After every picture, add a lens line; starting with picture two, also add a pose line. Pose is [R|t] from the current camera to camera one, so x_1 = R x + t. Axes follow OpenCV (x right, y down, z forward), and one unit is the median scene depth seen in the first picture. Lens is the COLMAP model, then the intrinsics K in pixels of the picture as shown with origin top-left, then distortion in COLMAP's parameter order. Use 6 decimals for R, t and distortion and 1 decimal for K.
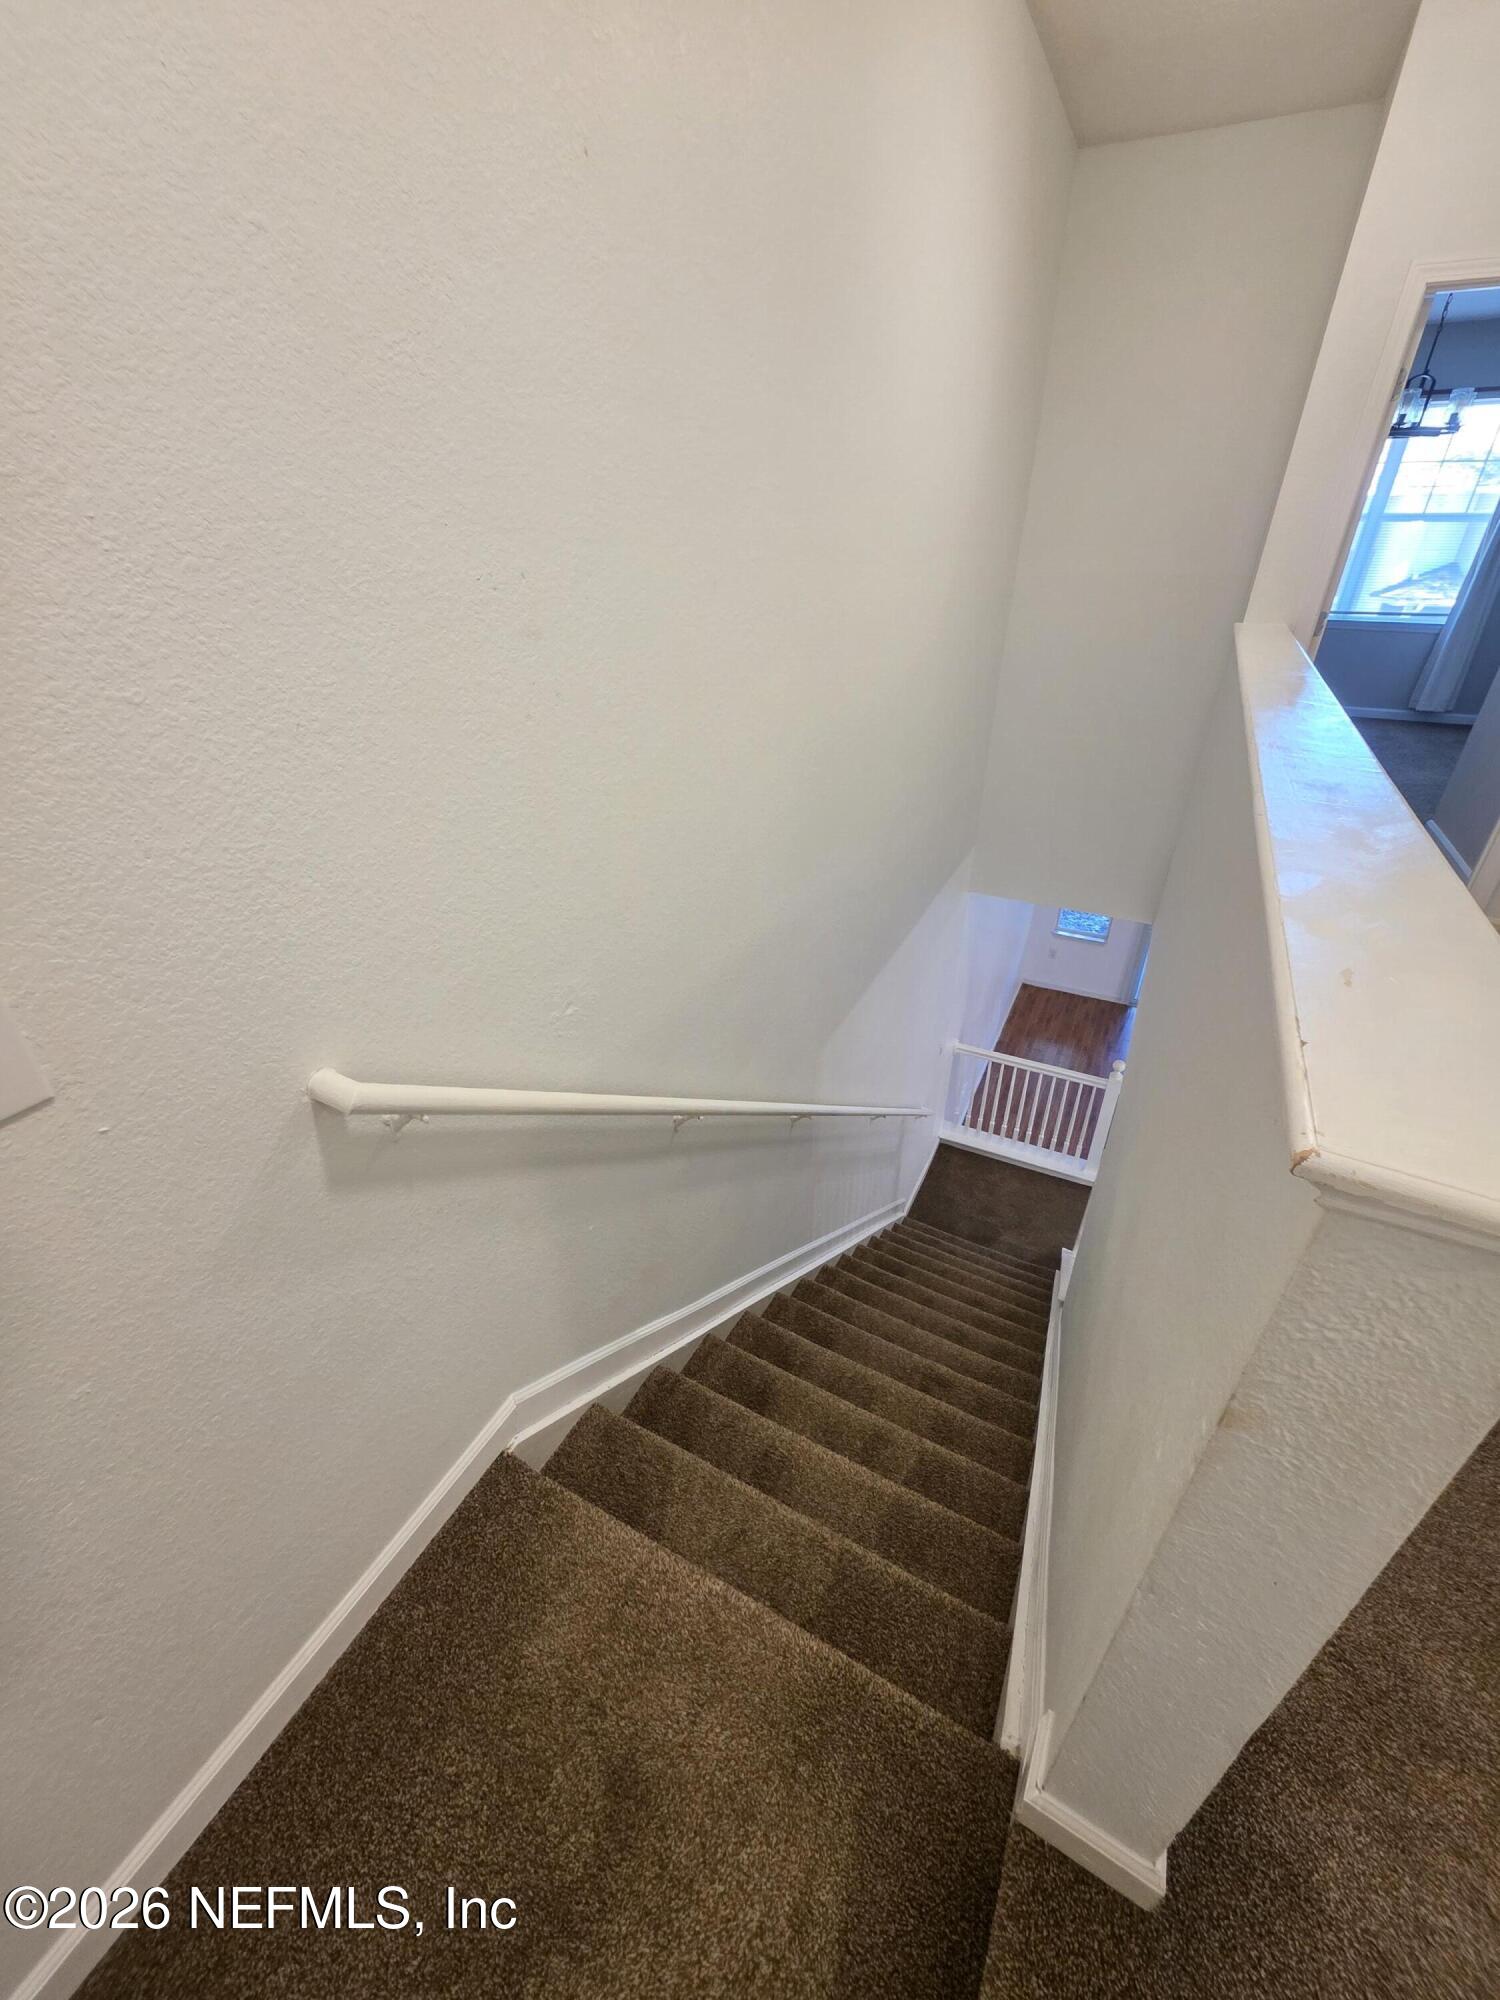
lens RADIAL K [[795.4, 0, 753.1], [0, 795.4, 994.6], [0, 0, 1]] dist [-0.000971, 0.000160]
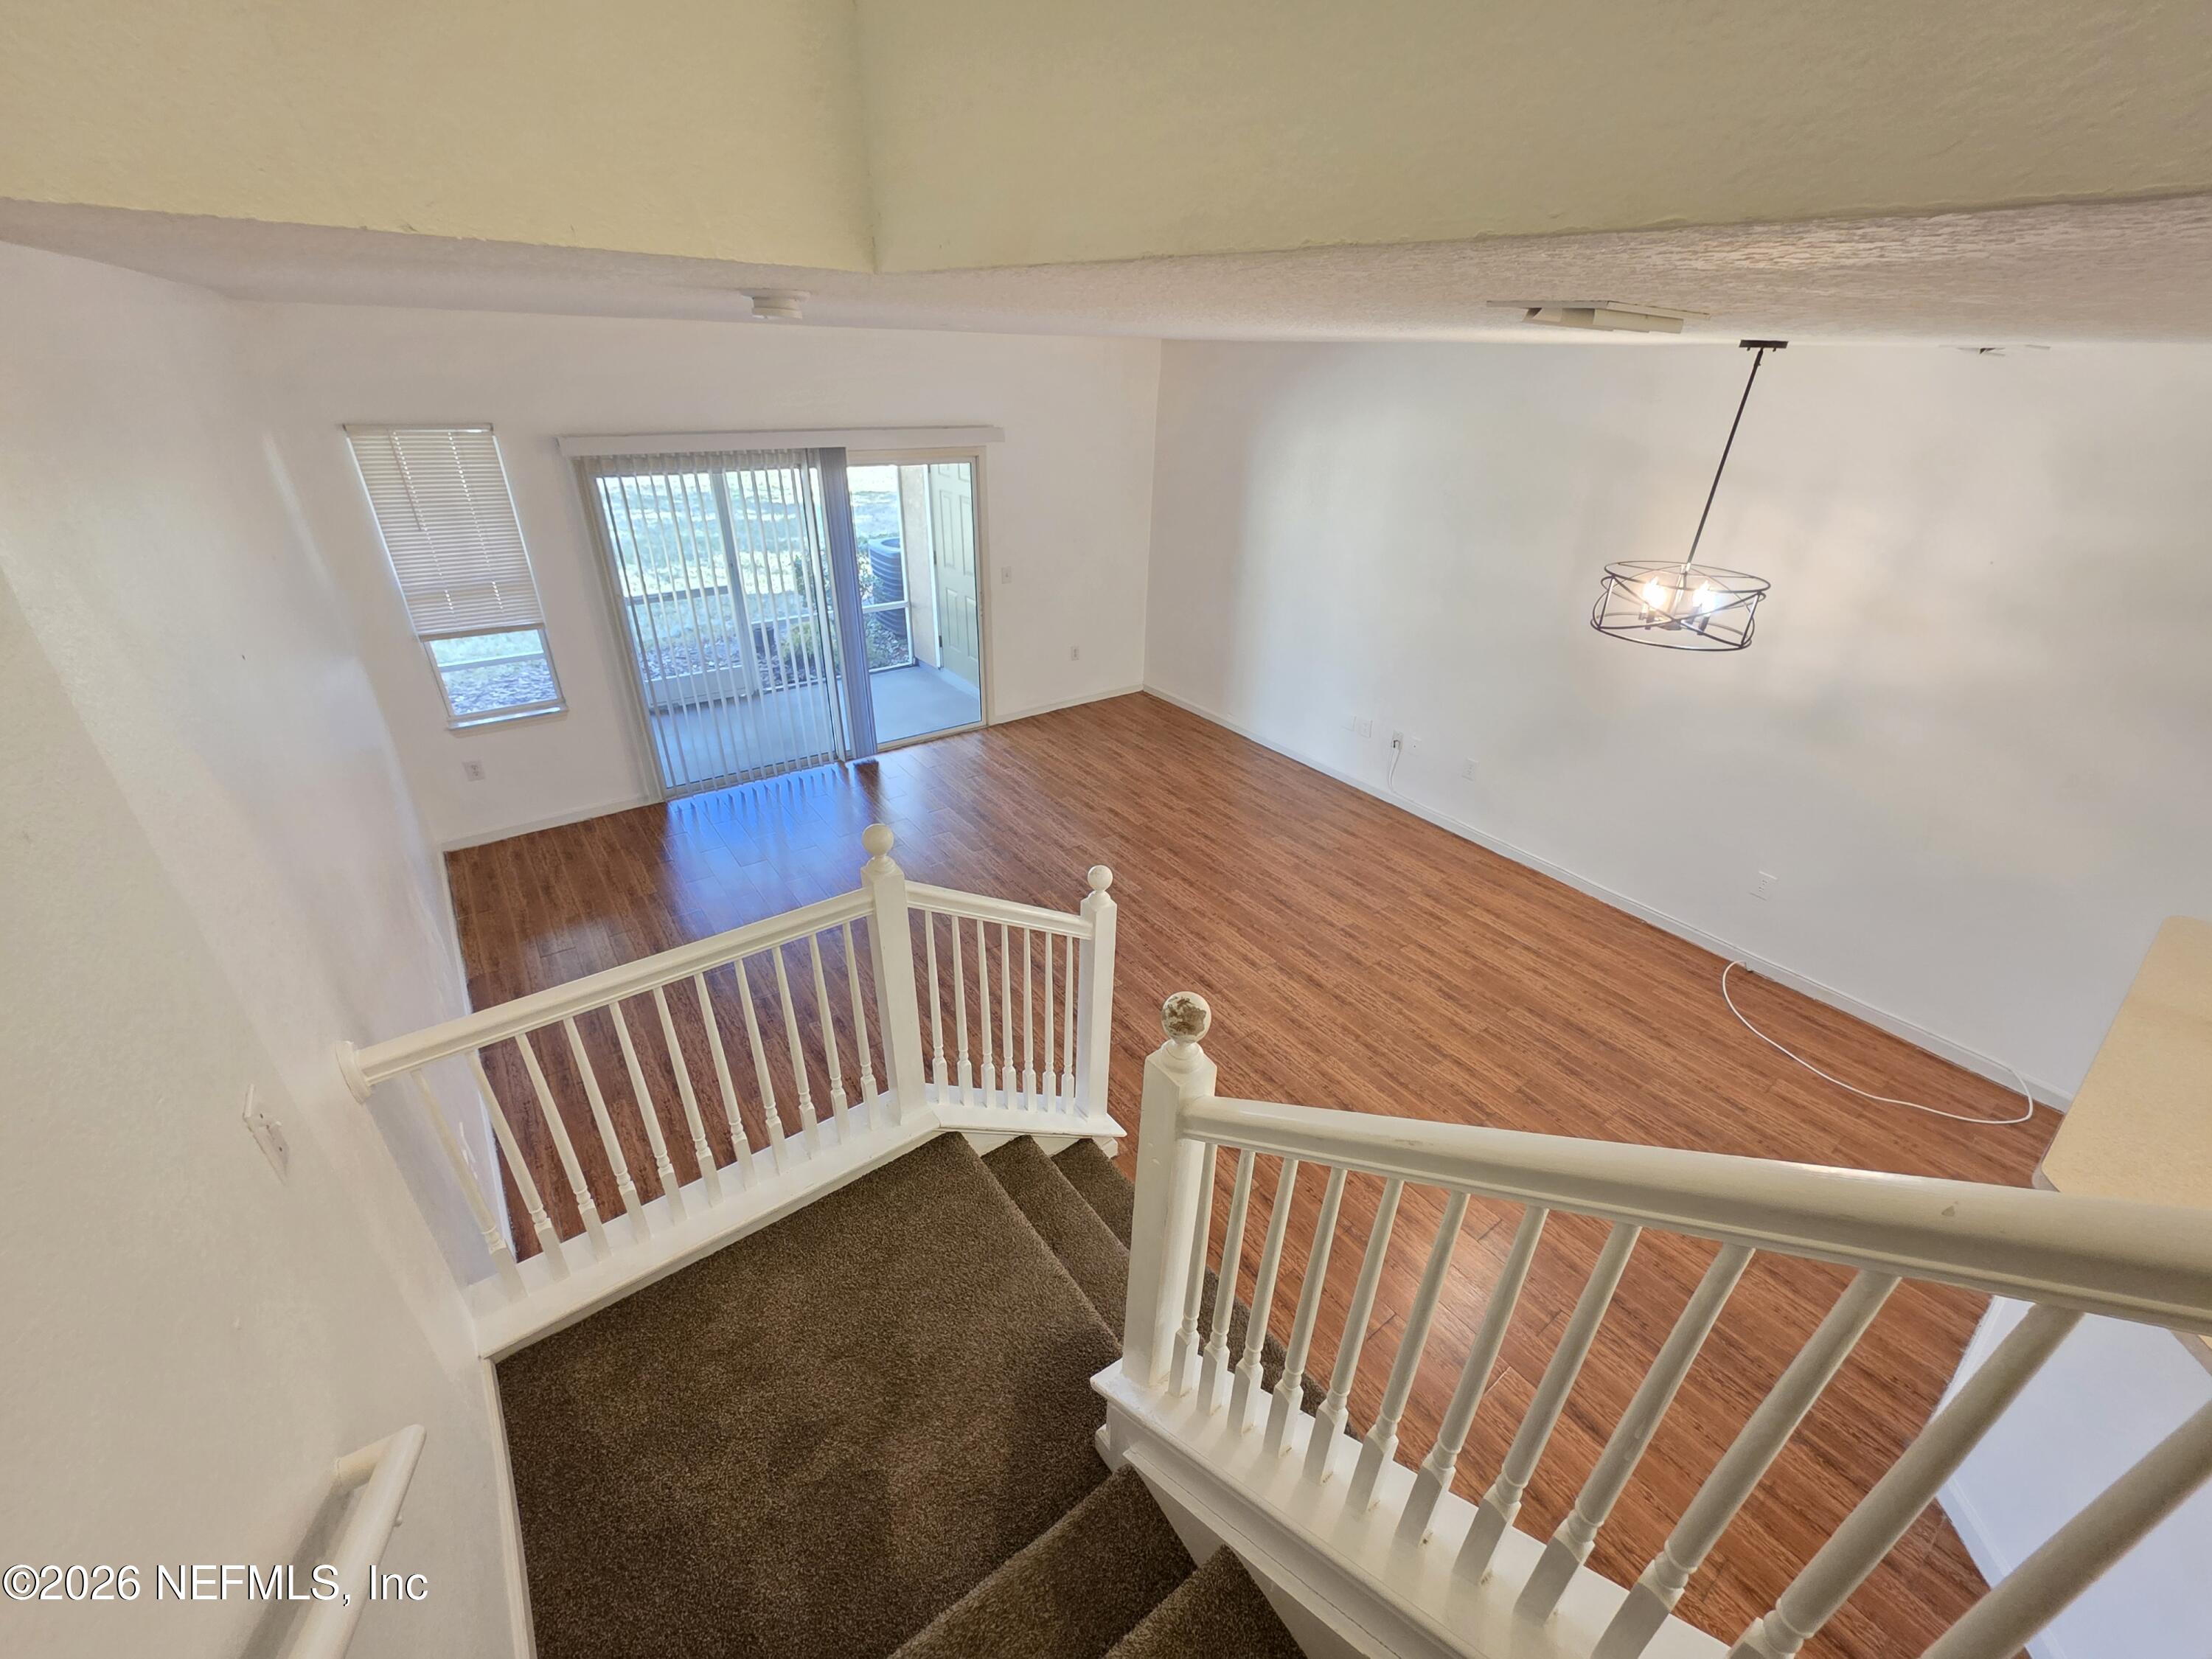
lens RADIAL K [[879.7, 0, 1101.6], [0, 879.7, 822.6], [0, 0, 1]] dist [-0.000971, 0.000160]
pose [[0.445607, -0.412260, 0.794655, 0.117904], [0.427227, 0.877984, 0.215921, 0.026109], [-0.786709, 0.243282, 0.567364, 0.436438]]
